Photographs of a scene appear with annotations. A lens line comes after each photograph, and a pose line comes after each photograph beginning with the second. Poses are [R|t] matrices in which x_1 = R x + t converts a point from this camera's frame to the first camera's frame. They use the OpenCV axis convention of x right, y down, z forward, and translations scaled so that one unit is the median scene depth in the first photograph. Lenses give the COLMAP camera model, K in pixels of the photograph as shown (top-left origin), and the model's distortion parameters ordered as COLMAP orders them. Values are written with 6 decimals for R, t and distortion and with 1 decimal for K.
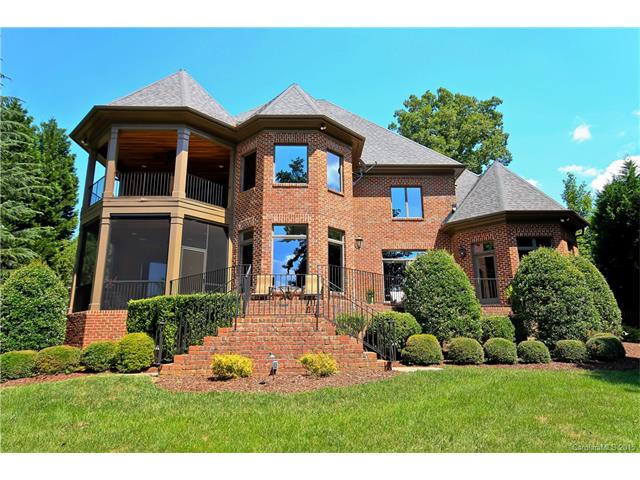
lens RADIAL K [[398.4, 0, 320.0], [0, 398.4, 240.0], [0, 0, 1]] dist [0.060208, 0.000202]
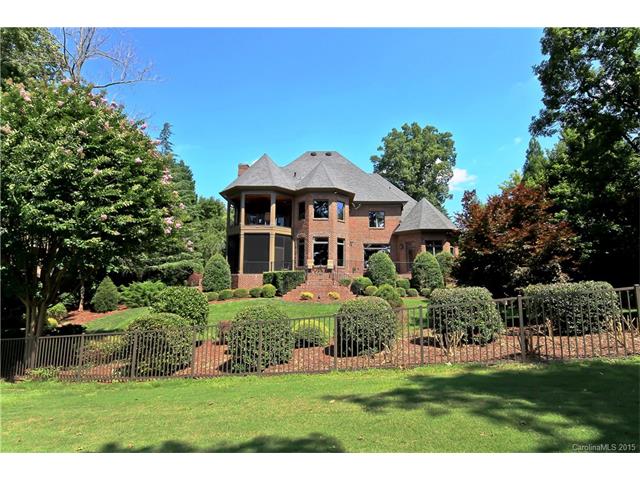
lens RADIAL K [[316.0, 0, 320.0], [0, 316.0, 240.0], [0, 0, 1]] dist [0.243251, 0.000016]
pose [[0.999439, 0.005815, -0.032980, -0.018965], [-0.002133, 0.993864, 0.110589, -0.220763], [0.033421, -0.110456, 0.993319, -0.795685]]
